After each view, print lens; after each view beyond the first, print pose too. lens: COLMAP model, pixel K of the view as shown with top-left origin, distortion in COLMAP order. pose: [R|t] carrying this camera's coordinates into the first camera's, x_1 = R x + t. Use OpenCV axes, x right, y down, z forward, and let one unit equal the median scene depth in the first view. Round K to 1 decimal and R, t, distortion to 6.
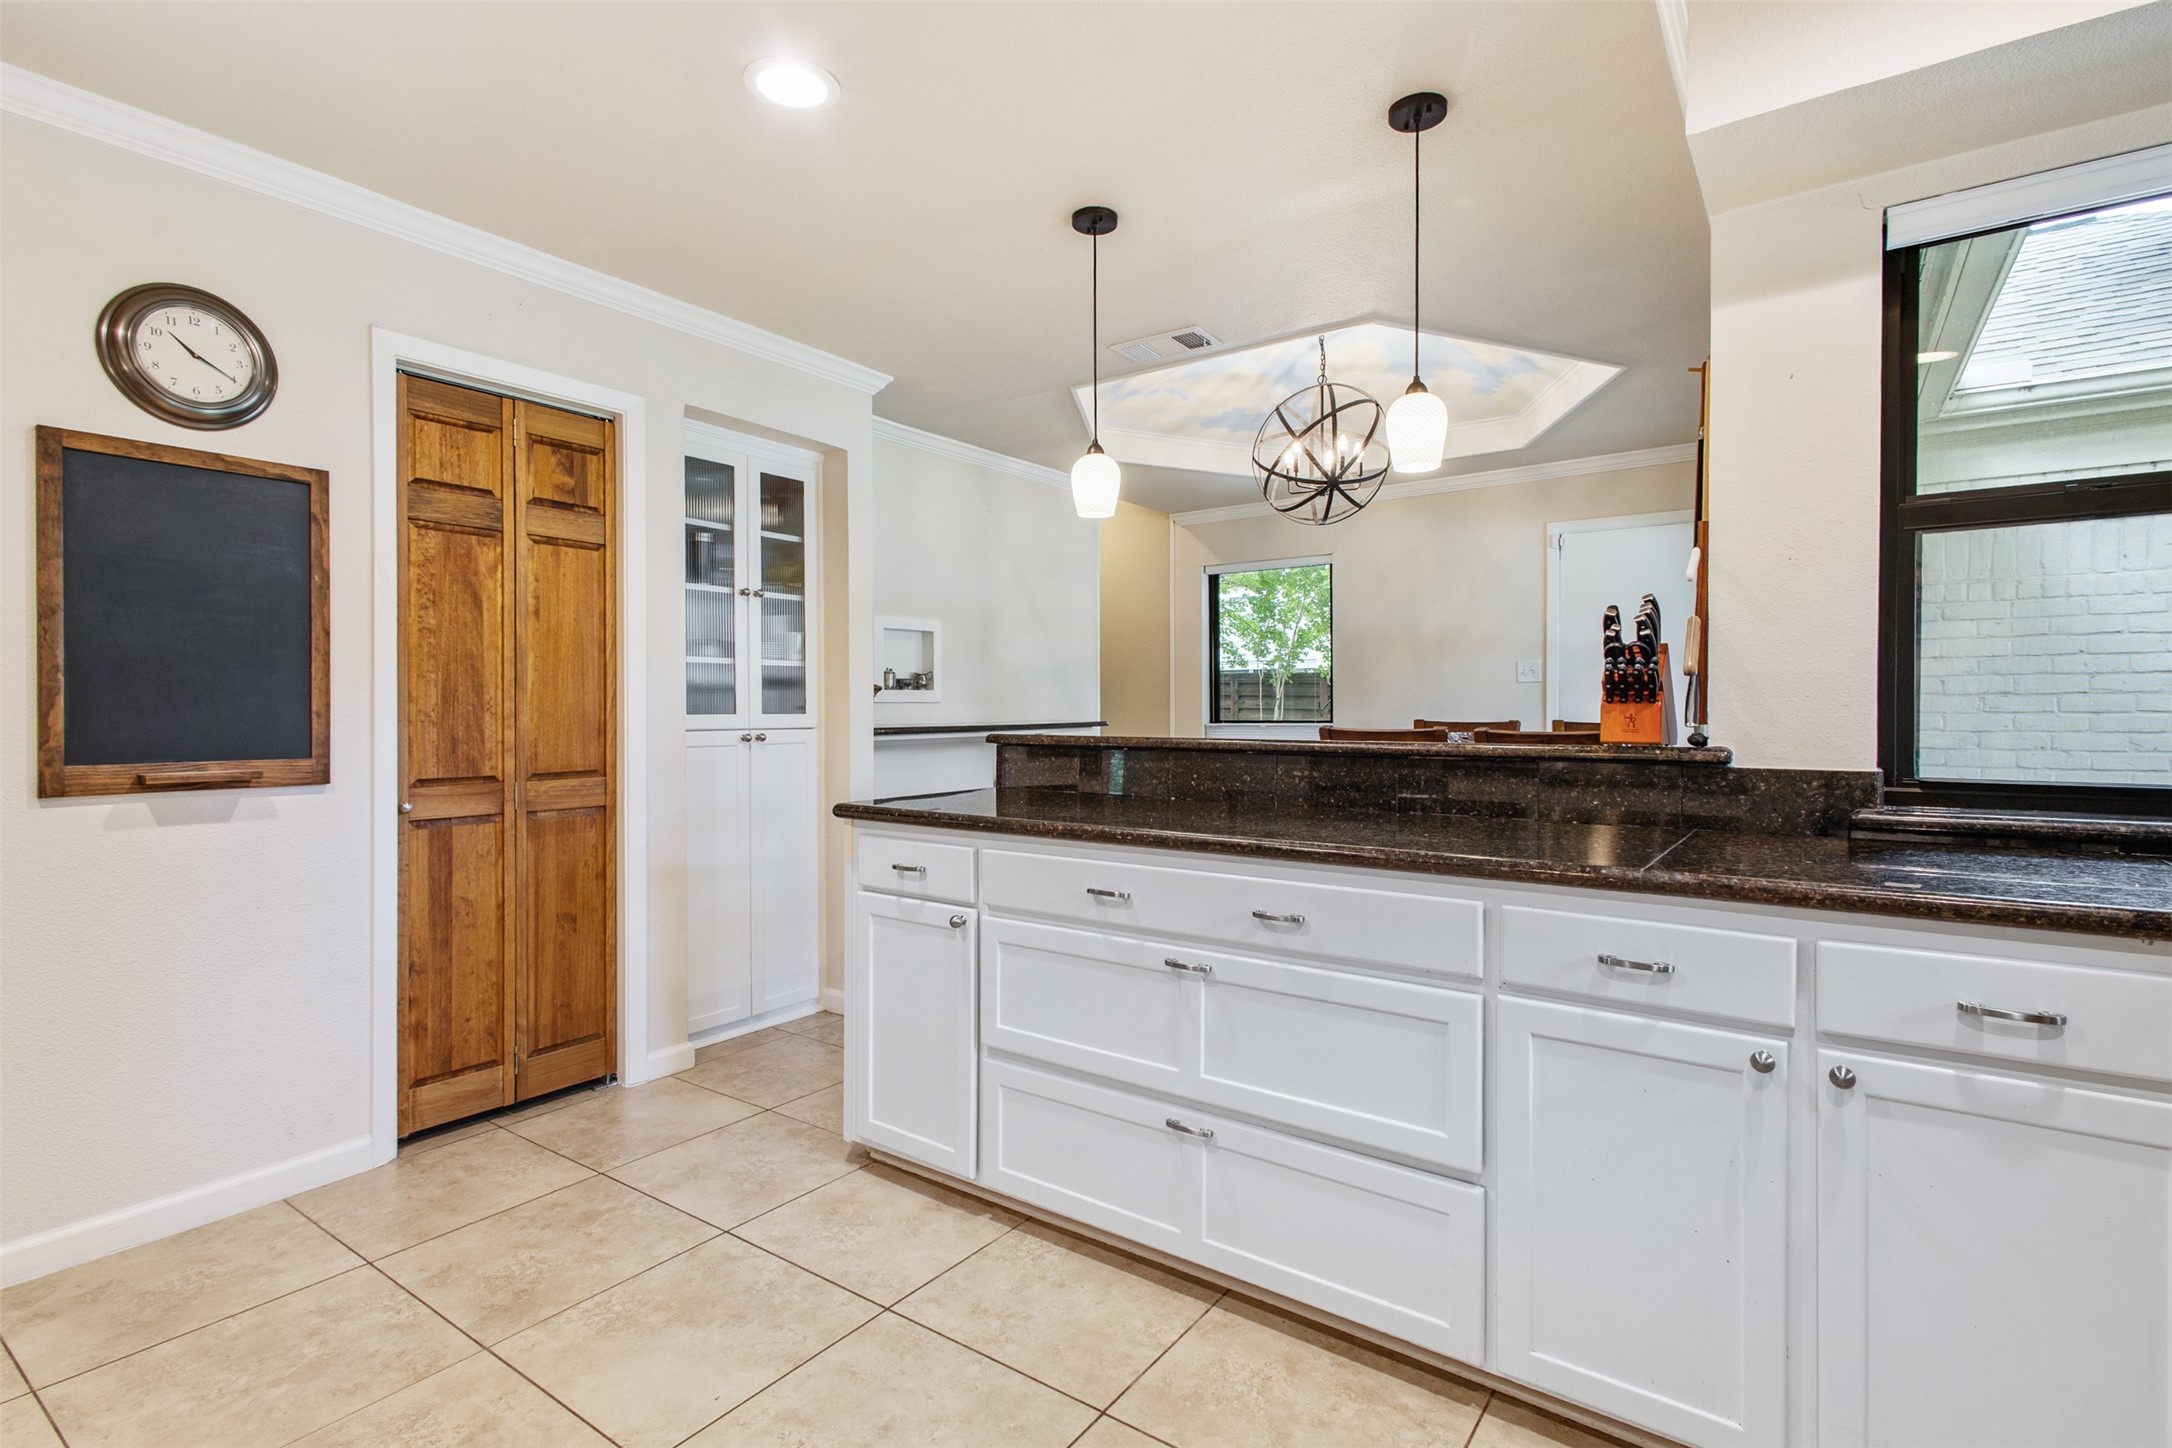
lens RADIAL K [[1038.4, 0, 1082.7], [0, 1038.4, 700.9], [0, 0, 1]] dist [0.003246, 0.000460]
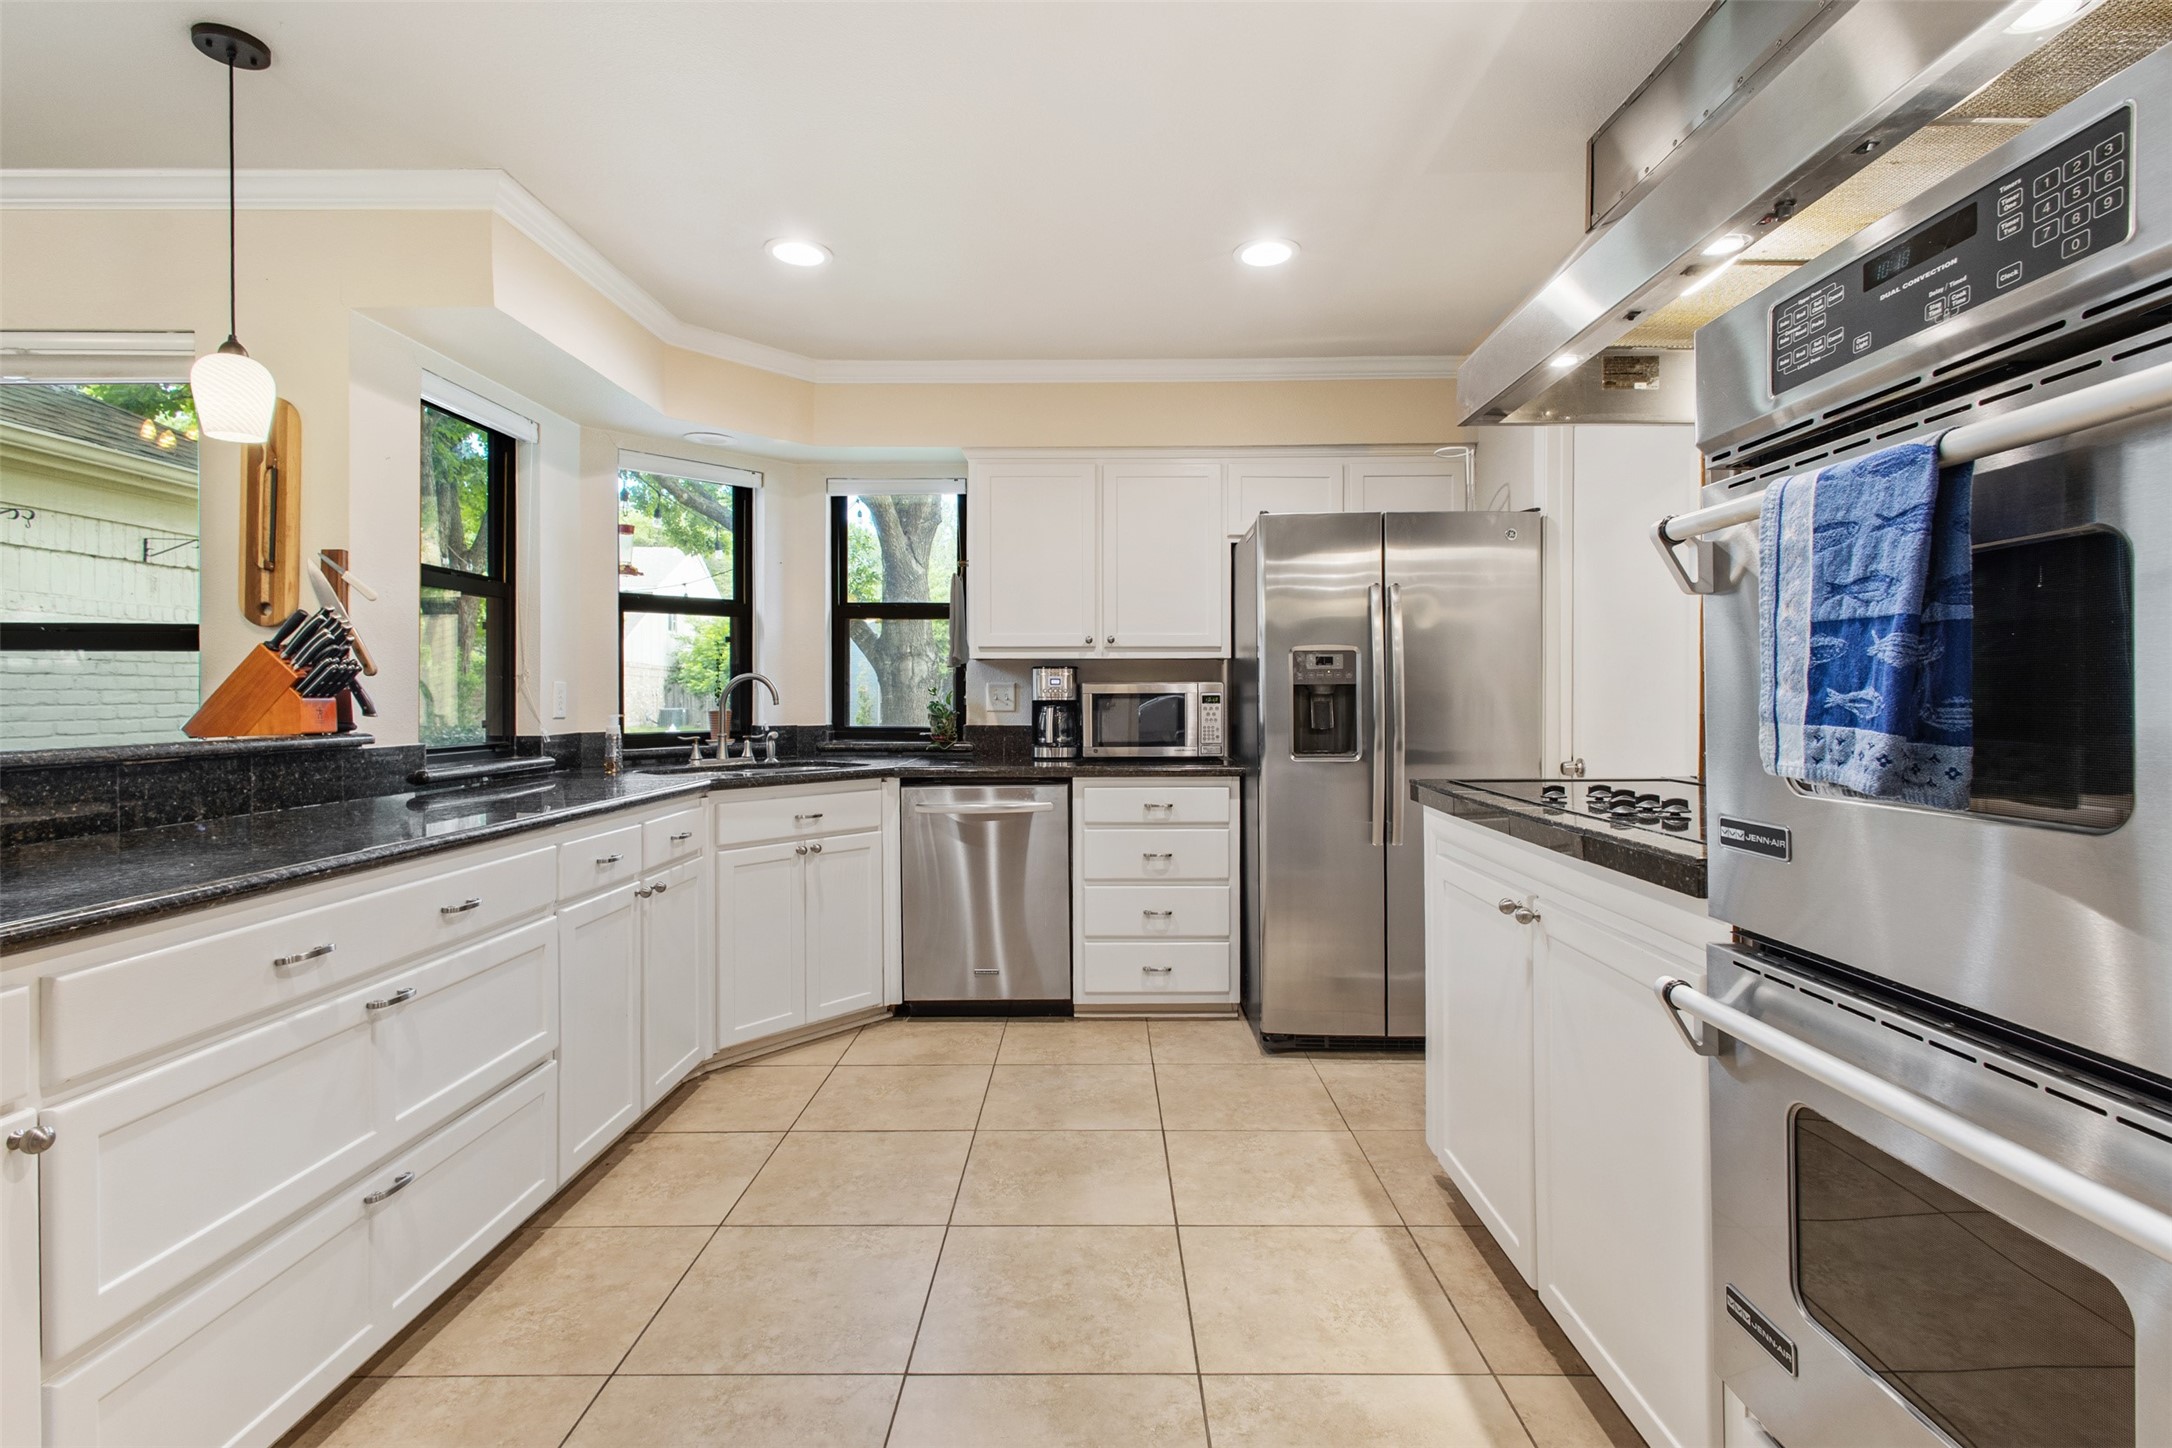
lens RADIAL K [[1038.4, 0, 1082.7], [0, 1038.4, 700.9], [0, 0, 1]] dist [0.003246, 0.000460]
pose [[-0.576062, 0.004958, 0.817391, -1.001585], [-0.001763, 0.999972, -0.007307, 0.011174], [-0.817404, -0.005650, -0.576037, 1.095186]]
